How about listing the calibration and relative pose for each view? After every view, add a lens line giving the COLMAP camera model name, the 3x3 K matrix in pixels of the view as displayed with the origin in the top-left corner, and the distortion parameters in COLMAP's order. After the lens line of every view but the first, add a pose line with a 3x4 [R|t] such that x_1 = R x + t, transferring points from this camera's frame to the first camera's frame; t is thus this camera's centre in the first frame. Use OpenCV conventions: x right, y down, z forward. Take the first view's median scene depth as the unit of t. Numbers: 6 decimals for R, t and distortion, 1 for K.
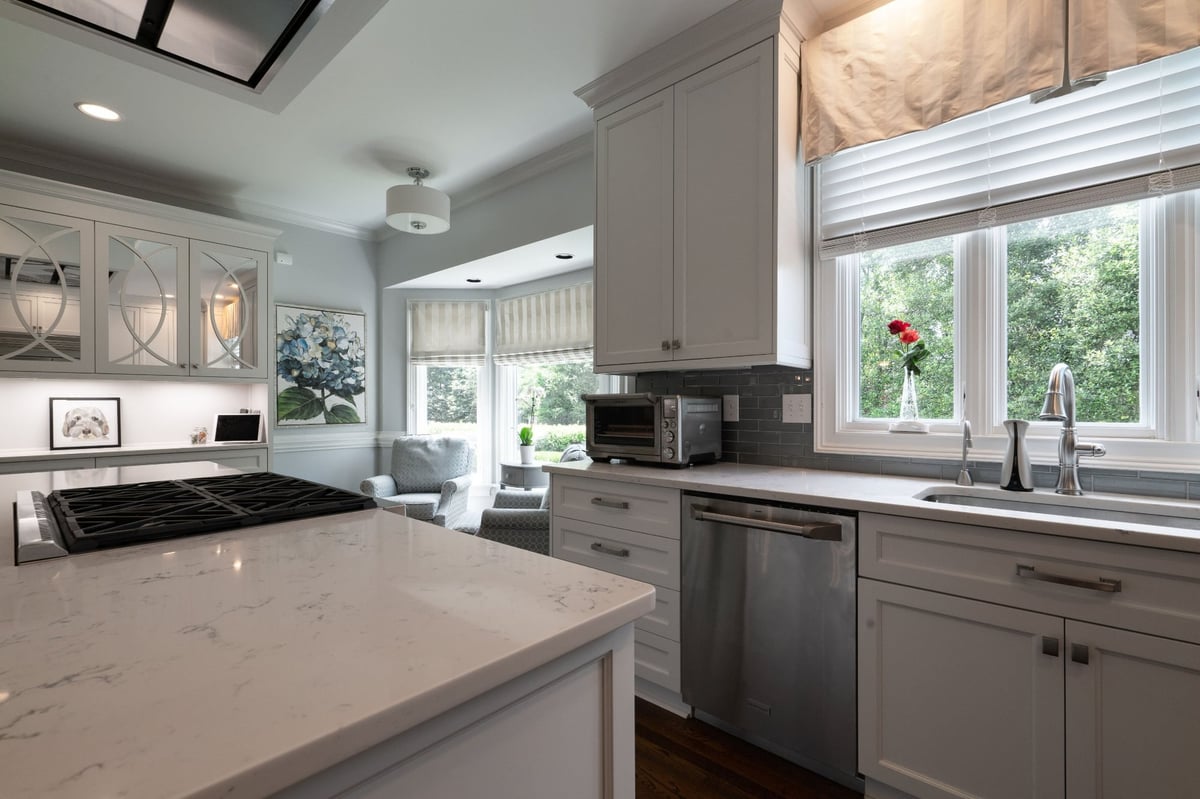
lens RADIAL K [[538.8, 0, 598.4], [0, 538.8, 403.9], [0, 0, 1]] dist [-0.002097, 0.000988]
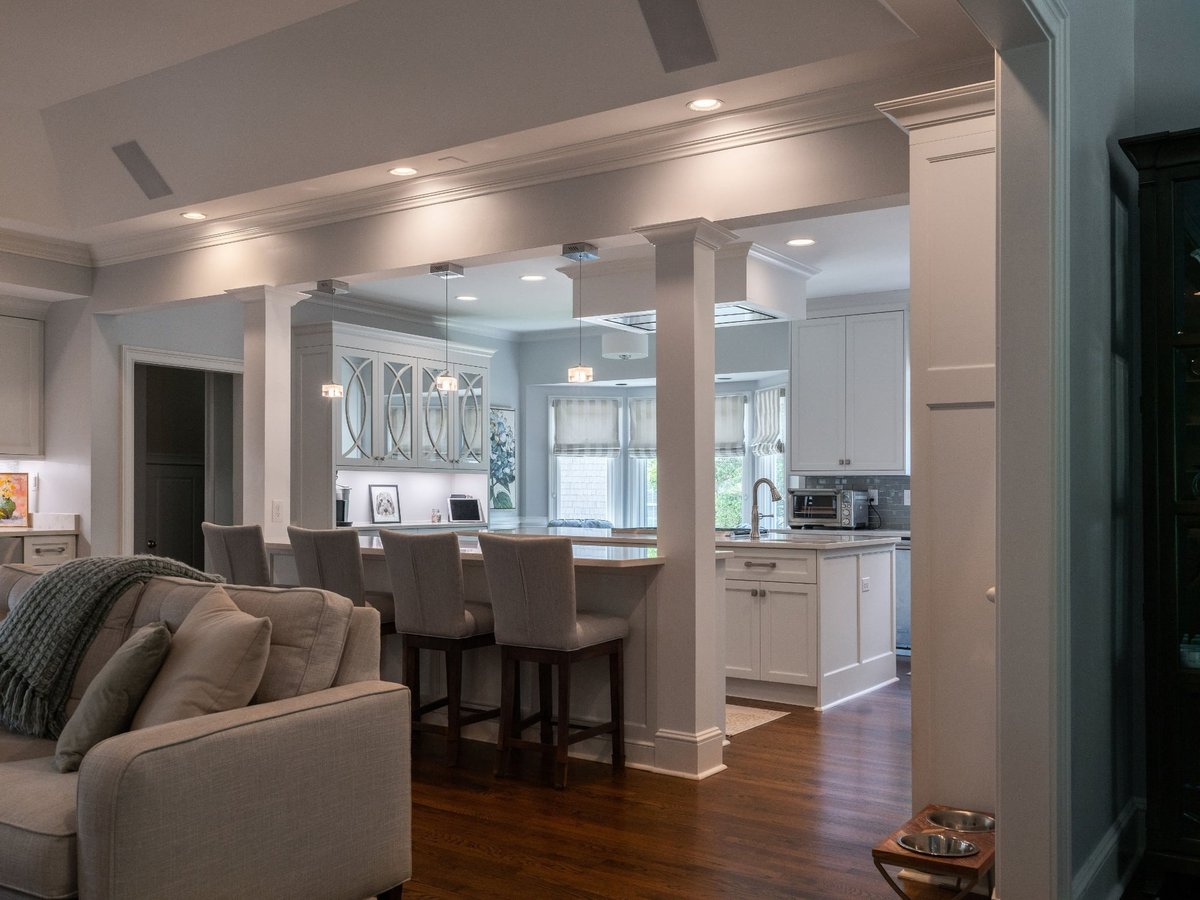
lens RADIAL K [[1101.6, 0, 552.0], [0, 1101.6, 487.4], [0, 0, 1]] dist [0.020492, 0.000526]
pose [[0.993234, 0.010578, 0.115645, -0.746270], [-0.010101, 0.999938, -0.004710, 0.002438], [-0.115687, 0.003510, 0.993279, -1.505953]]
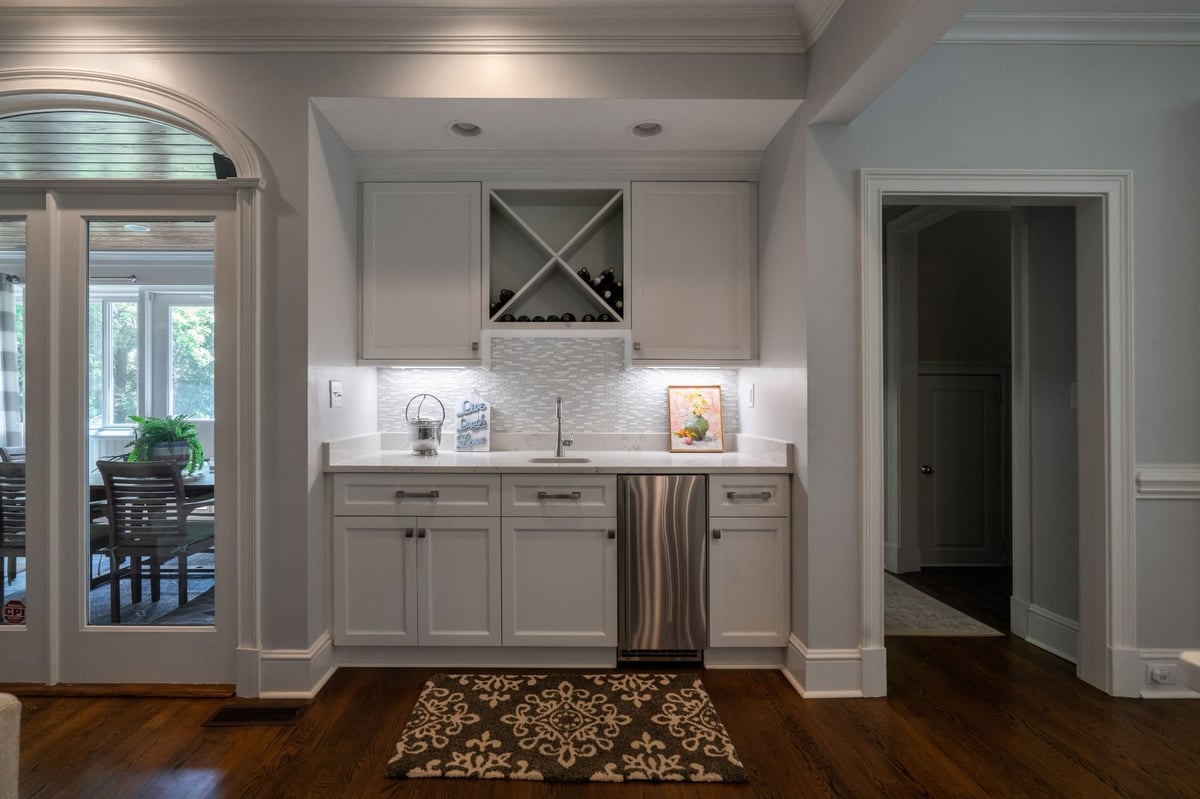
lens RADIAL K [[556.7, 0, 558.2], [0, 556.7, 398.7], [0, 0, 1]] dist [-0.000875, 0.000029]
pose [[0.679224, -0.000253, -0.733931, -1.041769], [-0.001687, 0.999997, -0.001907, -0.000012], [0.733929, 0.002534, 0.679222, -0.193615]]
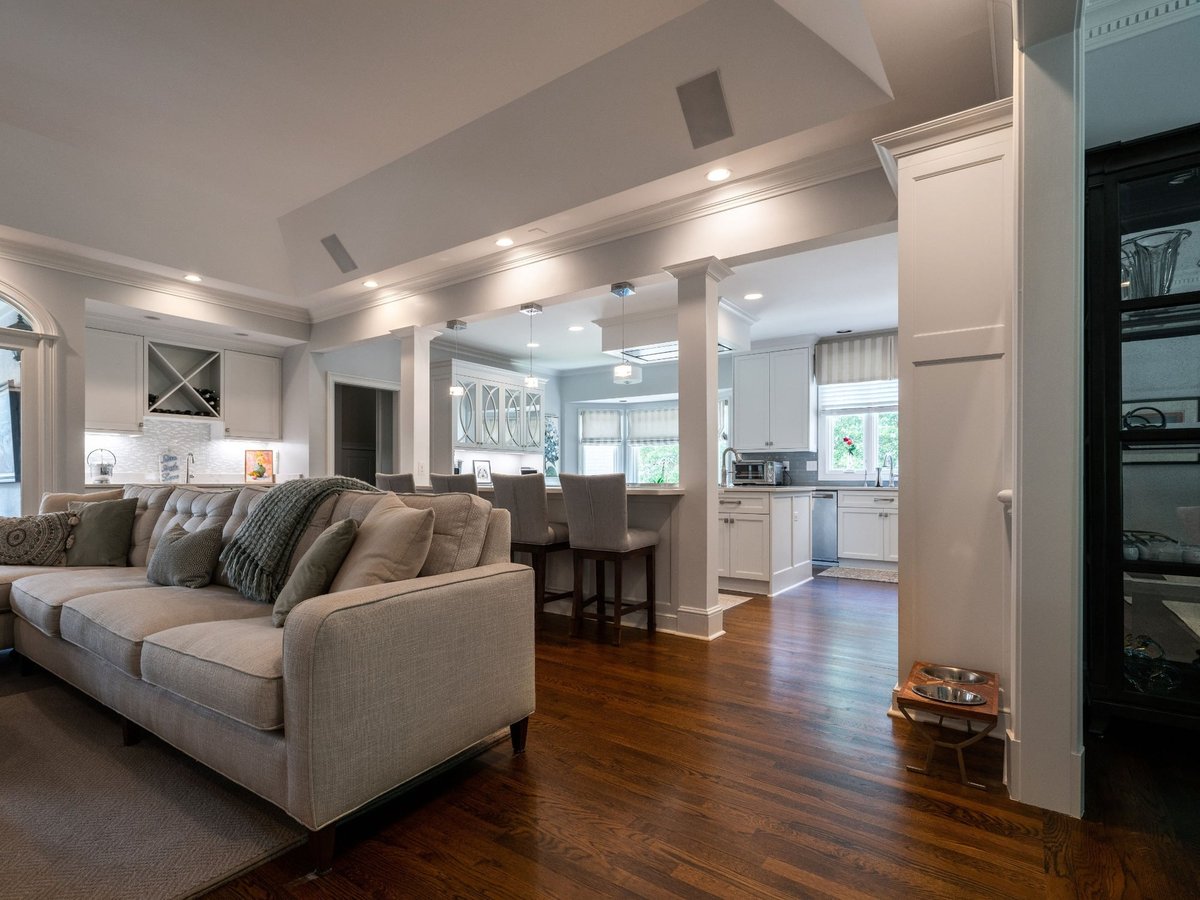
lens RADIAL K [[613.2, 0, 526.0], [0, 613.2, 478.4], [0, 0, 1]] dist [-0.000446, 0.000523]
pose [[0.998497, 0.009012, 0.054069, -0.791366], [-0.008952, 0.999959, -0.001350, 0.055352], [-0.054079, 0.000864, 0.998536, -1.302866]]
